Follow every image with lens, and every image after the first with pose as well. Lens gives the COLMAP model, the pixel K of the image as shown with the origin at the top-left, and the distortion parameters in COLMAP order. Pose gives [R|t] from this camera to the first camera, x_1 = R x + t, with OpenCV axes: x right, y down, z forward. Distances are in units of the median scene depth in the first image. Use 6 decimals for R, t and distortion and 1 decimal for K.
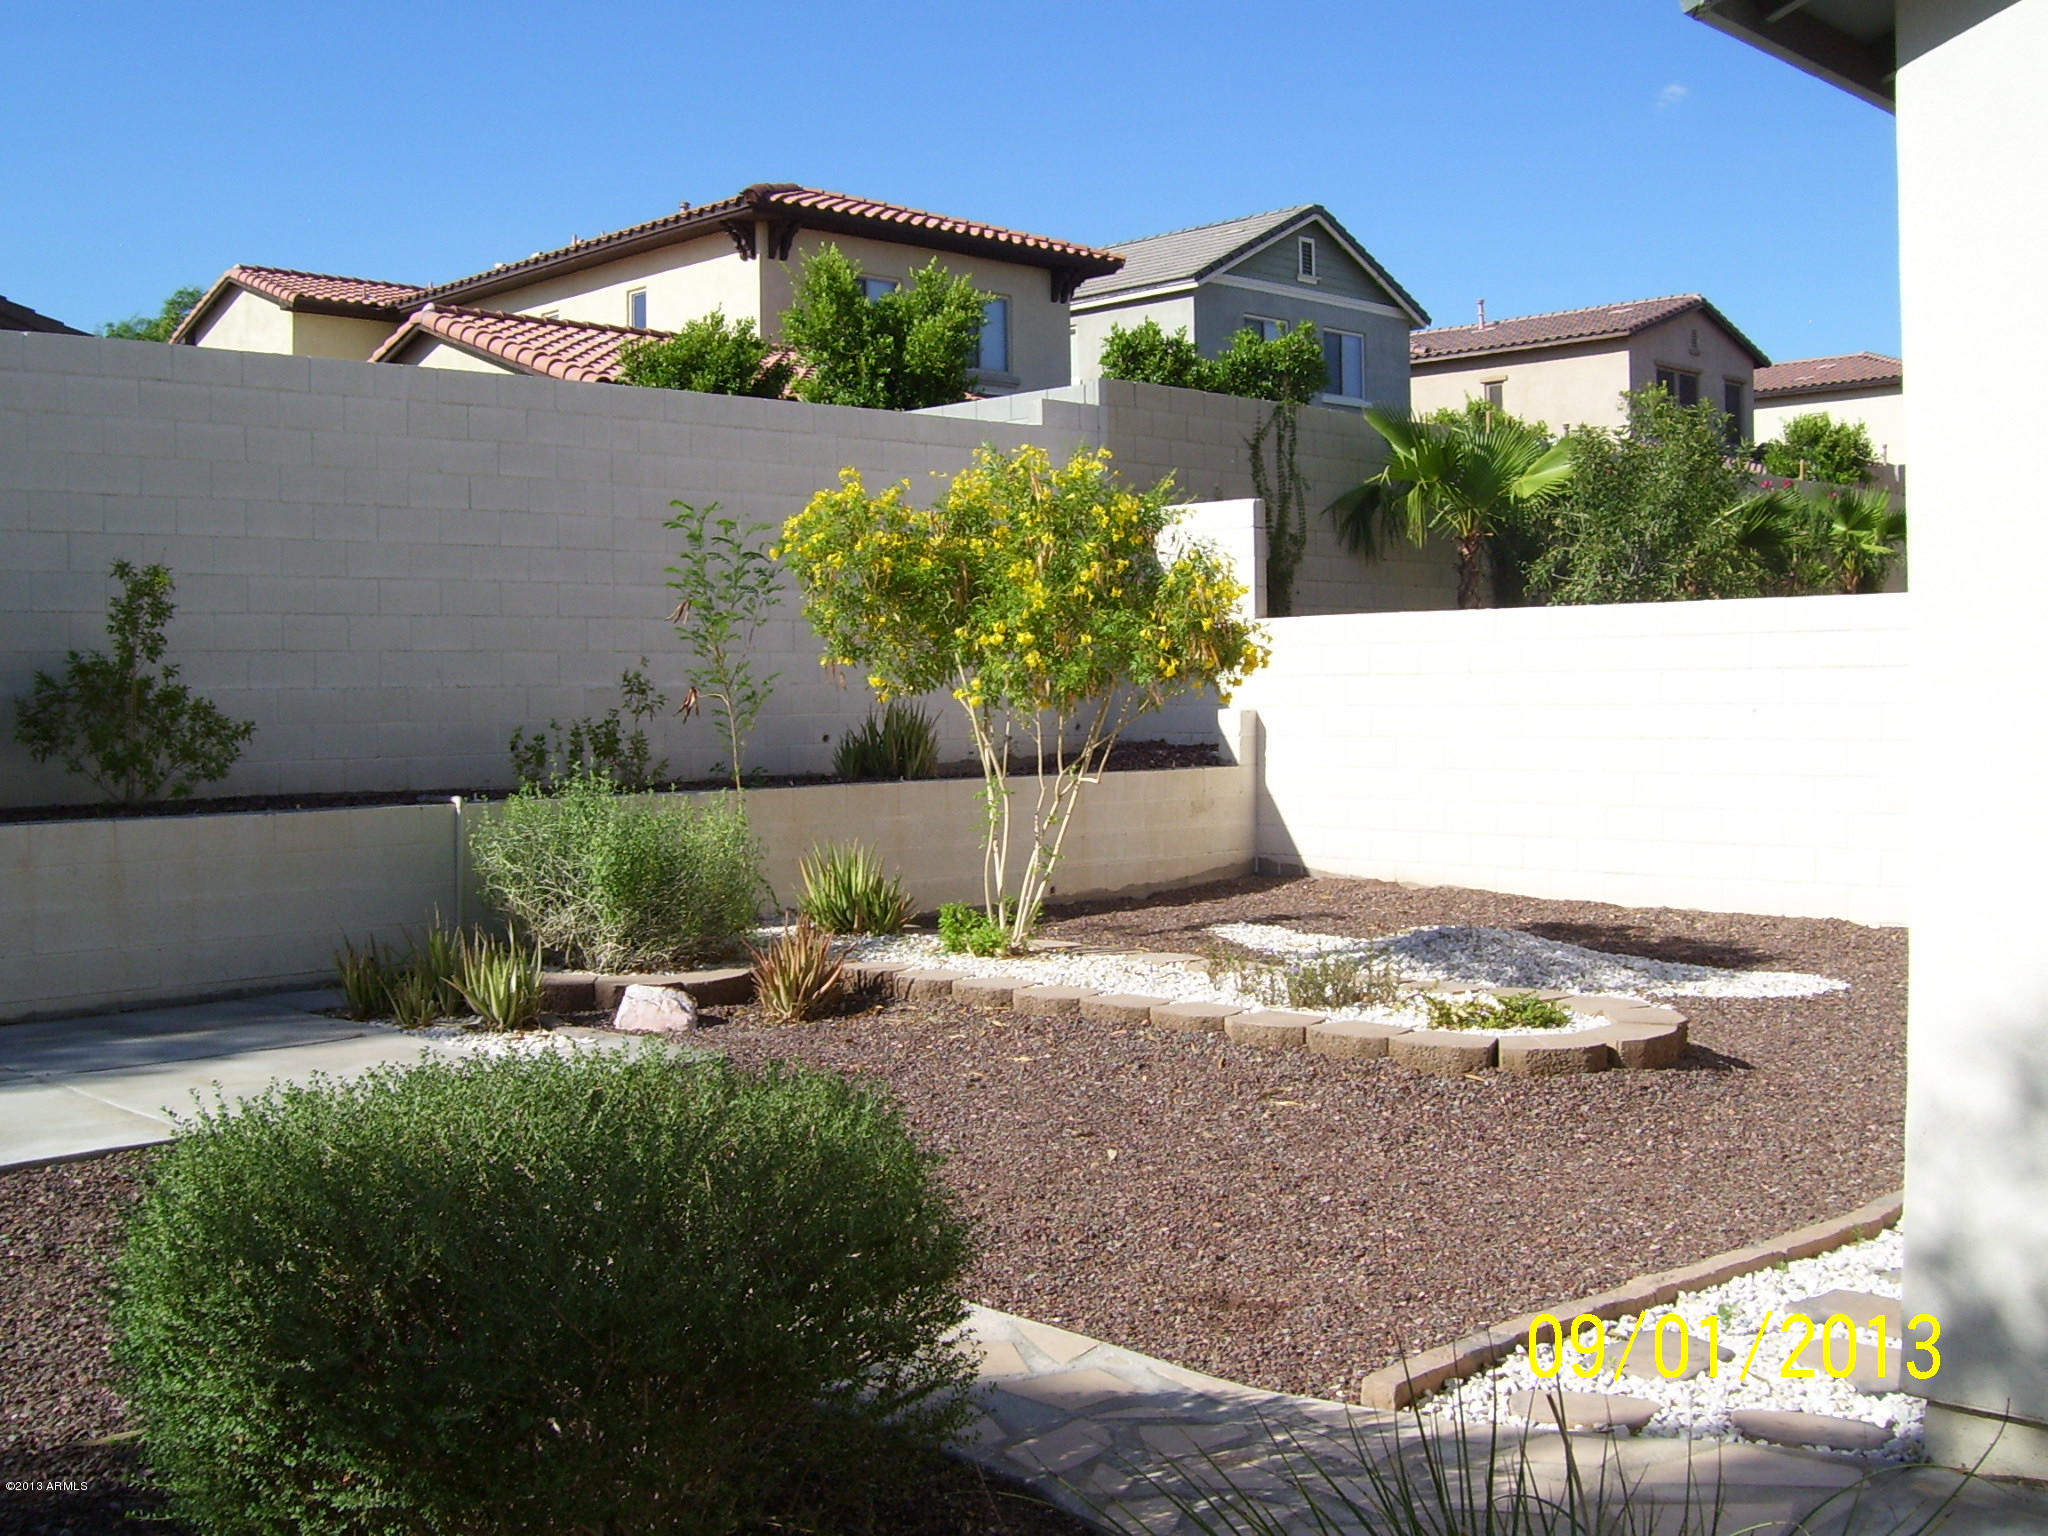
lens RADIAL K [[2179.9, 0, 1024.0], [0, 2179.9, 768.0], [0, 0, 1]] dist [-0.197370, 0.167319]
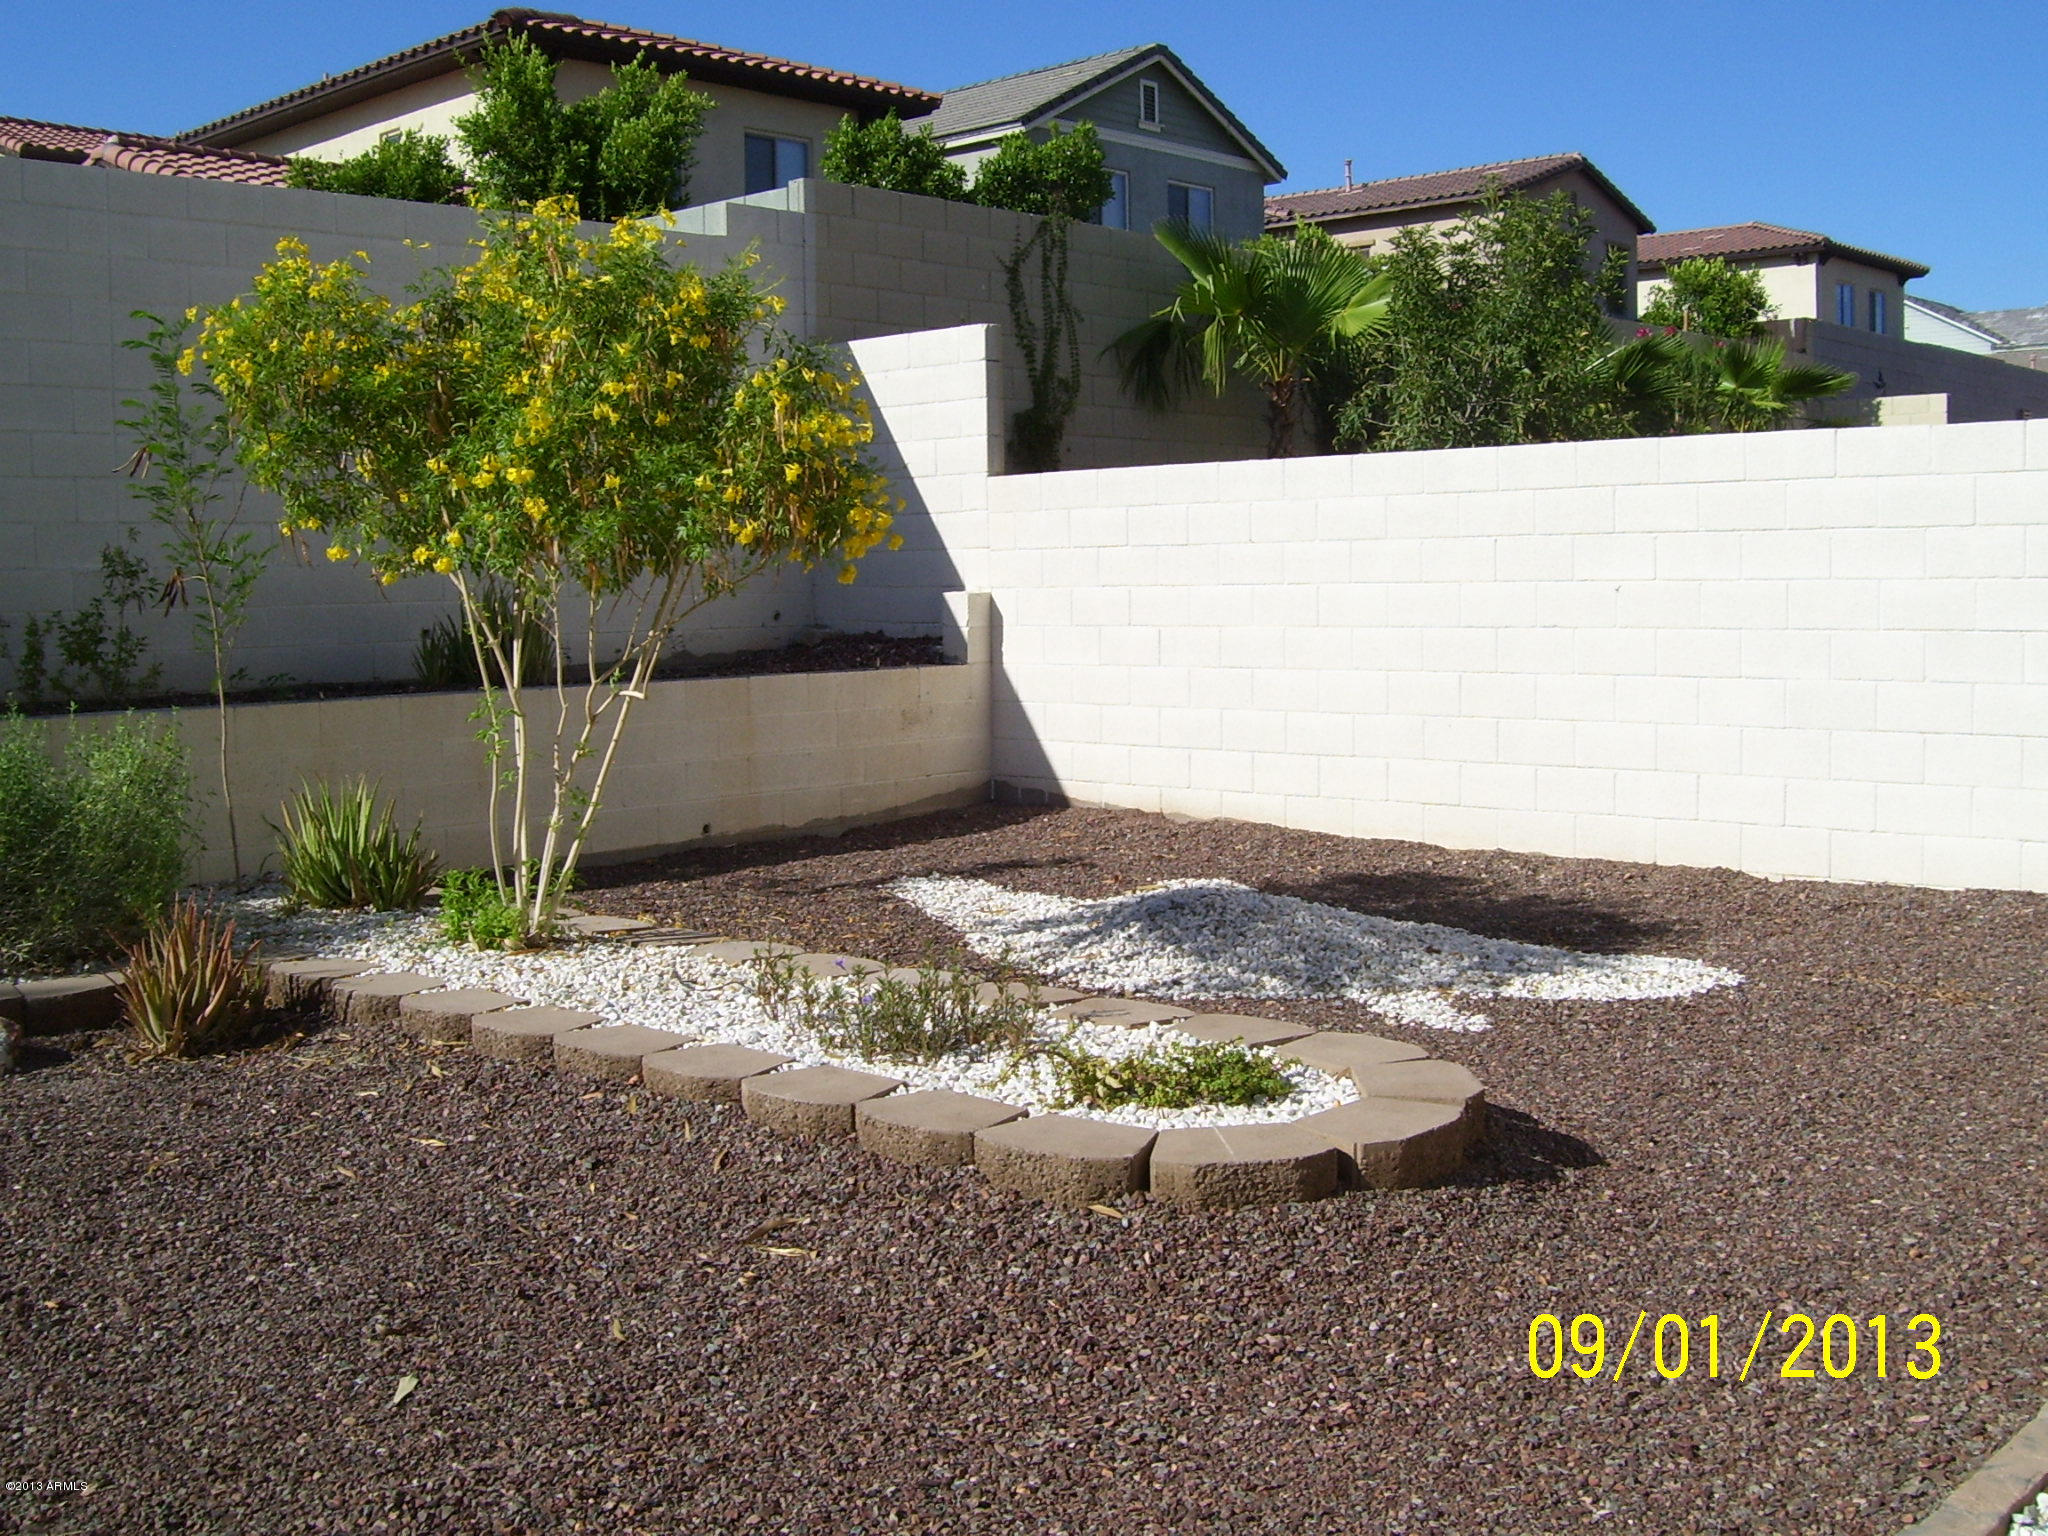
lens RADIAL K [[2179.9, 0, 1024.0], [0, 2179.9, 768.0], [0, 0, 1]] dist [-0.197370, 0.167319]
pose [[0.998720, -0.008063, 0.049934, 0.087618], [0.005558, 0.998729, 0.050097, -0.003071], [-0.050275, -0.049755, 0.997495, 0.233693]]
